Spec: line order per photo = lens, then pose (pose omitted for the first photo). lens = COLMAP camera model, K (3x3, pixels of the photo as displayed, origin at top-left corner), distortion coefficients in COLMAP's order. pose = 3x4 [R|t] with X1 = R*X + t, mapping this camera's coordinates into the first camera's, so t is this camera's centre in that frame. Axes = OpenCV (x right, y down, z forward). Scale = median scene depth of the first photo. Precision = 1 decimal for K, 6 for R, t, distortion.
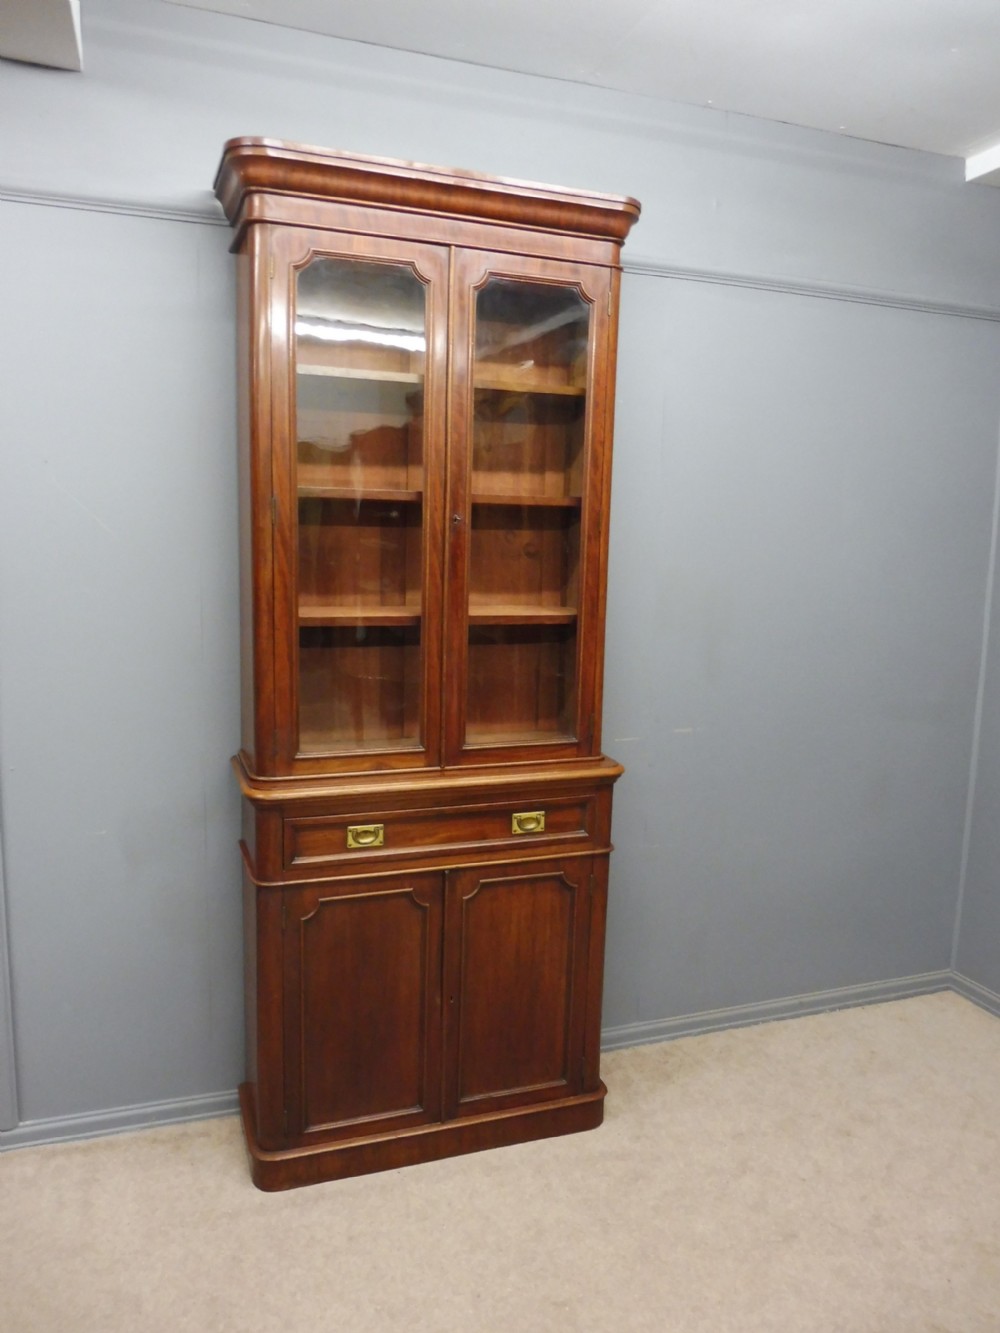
lens RADIAL K [[975.9, 0, 492.7], [0, 975.9, 672.6], [0, 0, 1]] dist [-0.059406, 0.041683]
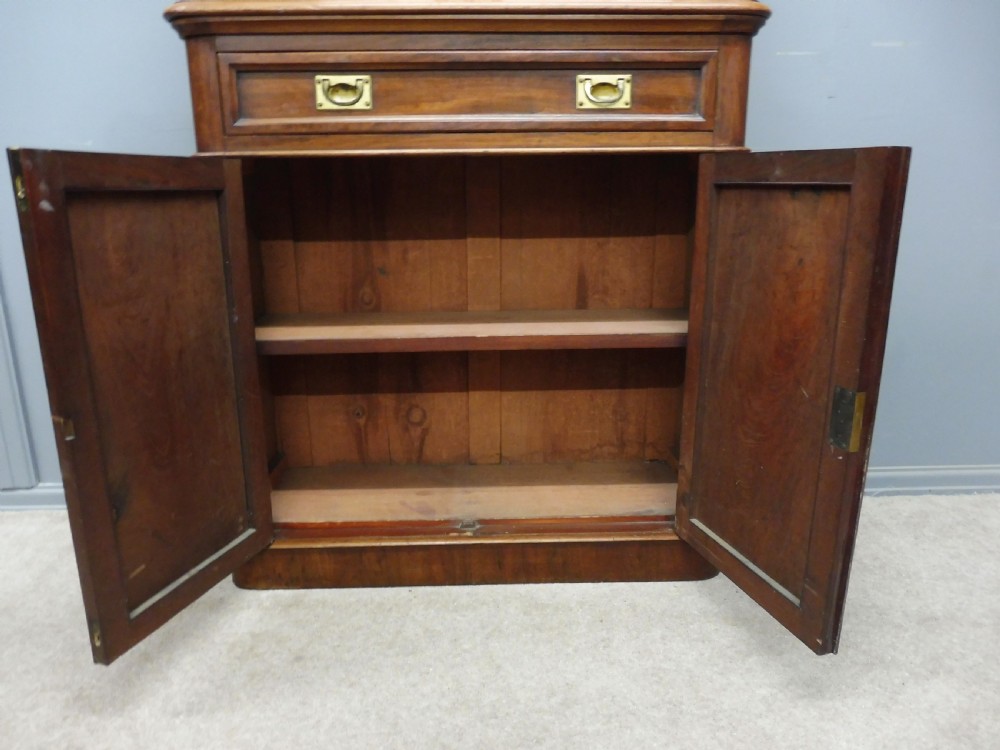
lens RADIAL K [[730.6, 0, 503.1], [0, 730.6, 387.8], [0, 0, 1]] dist [-0.044555, -0.002009]
pose [[0.950279, 0.052964, -0.306863, 0.133294], [-0.014275, 0.991803, 0.126980, 0.293861], [0.311073, -0.116286, 0.943245, 0.517170]]
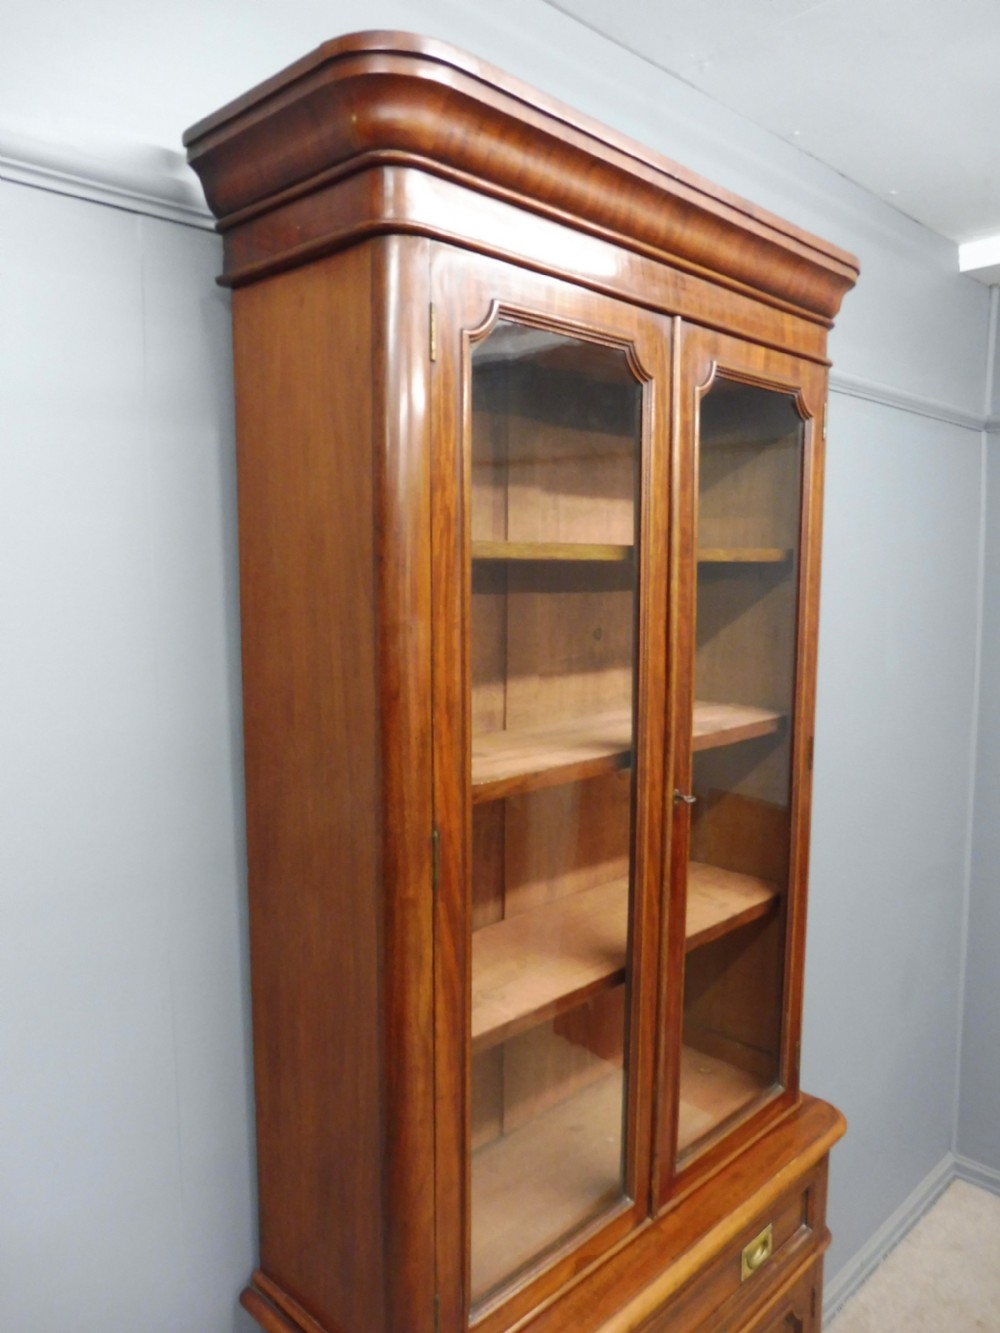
lens RADIAL K [[975.9, 0, 492.7], [0, 975.9, 672.6], [0, 0, 1]] dist [-0.059406, 0.041683]
pose [[0.908421, -0.069688, 0.412207, -0.347058], [0.083733, 0.996358, -0.016086, -0.220711], [-0.409584, 0.049128, 0.910948, 0.508699]]
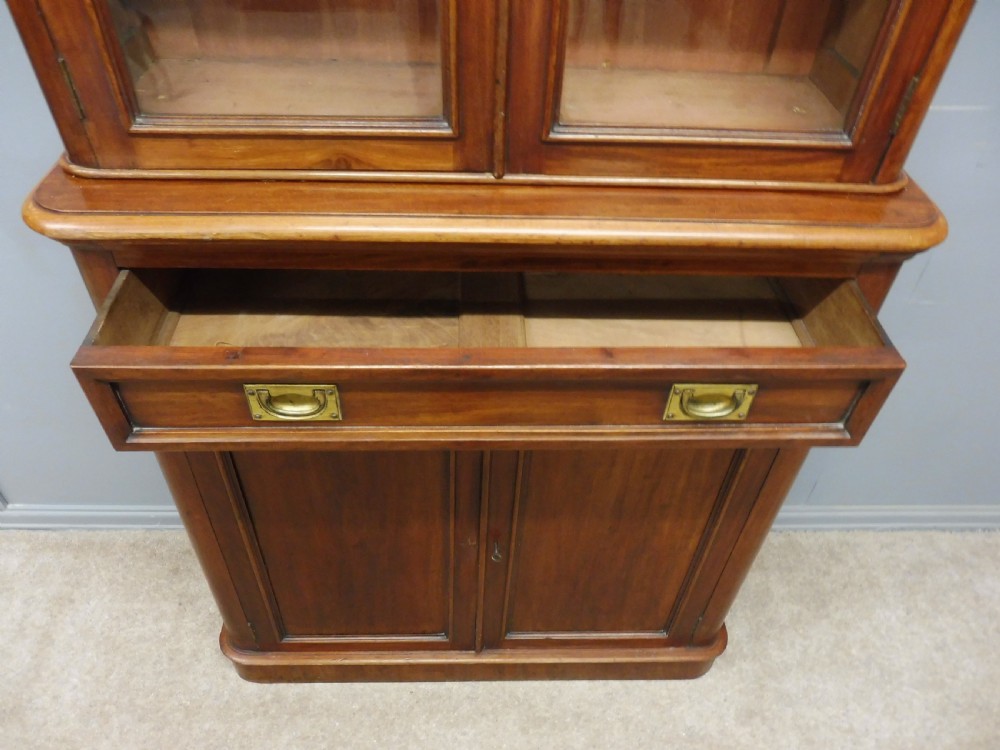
lens RADIAL K [[726.6, 0, 503.1], [0, 726.6, 380.6], [0, 0, 1]] dist [-0.062681, 0.035542]
pose [[0.950989, 0.222818, -0.214412, 0.037497], [-0.064528, 0.821116, 0.567102, -0.007868], [0.302418, -0.525472, 0.795250, 0.704617]]
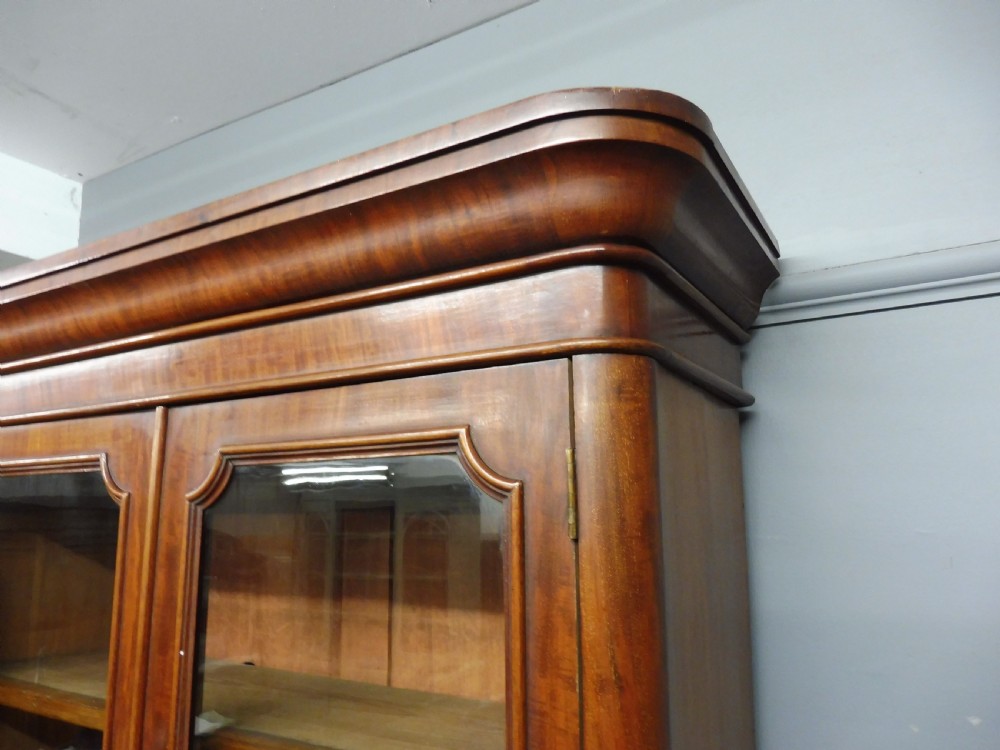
lens RADIAL K [[732.1, 0, 500.0], [0, 732.1, 375.0], [0, 0, 1]] dist [-0.059406, 0.041683]
pose [[0.639038, -0.175716, -0.748835, 0.251289], [-0.091036, 0.949435, -0.300475, -0.346427], [0.763769, 0.260186, 0.590729, 0.853529]]
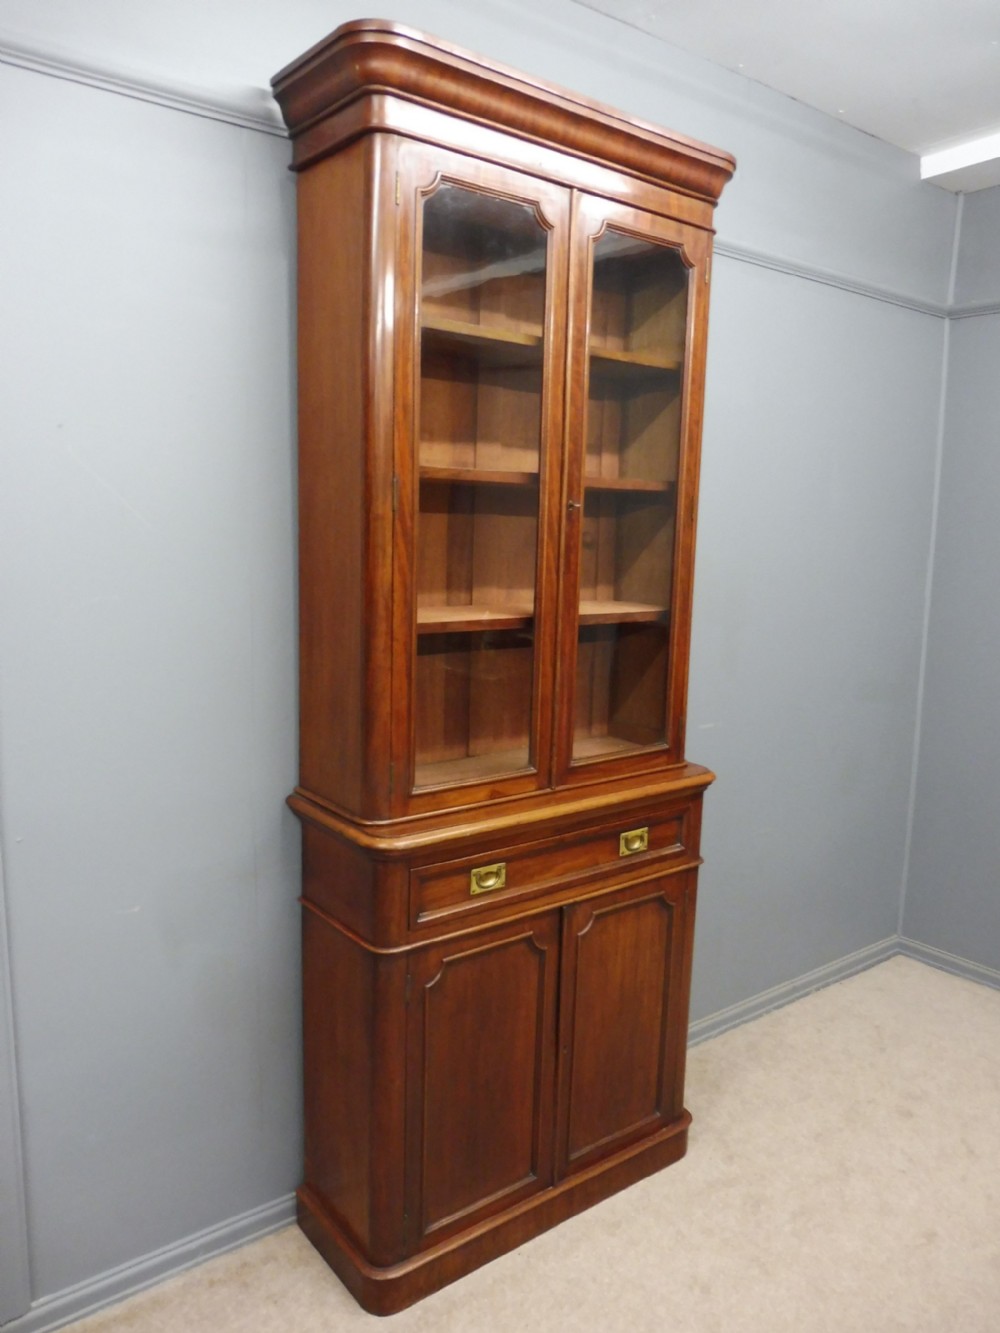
lens RADIAL K [[975.9, 0, 492.7], [0, 975.9, 672.6], [0, 0, 1]] dist [-0.059406, 0.041683]
pose [[0.954648, -0.047062, 0.293992, -0.354355], [0.042448, 0.998855, 0.022060, -0.029175], [-0.294694, -0.008580, 0.955553, 0.179761]]
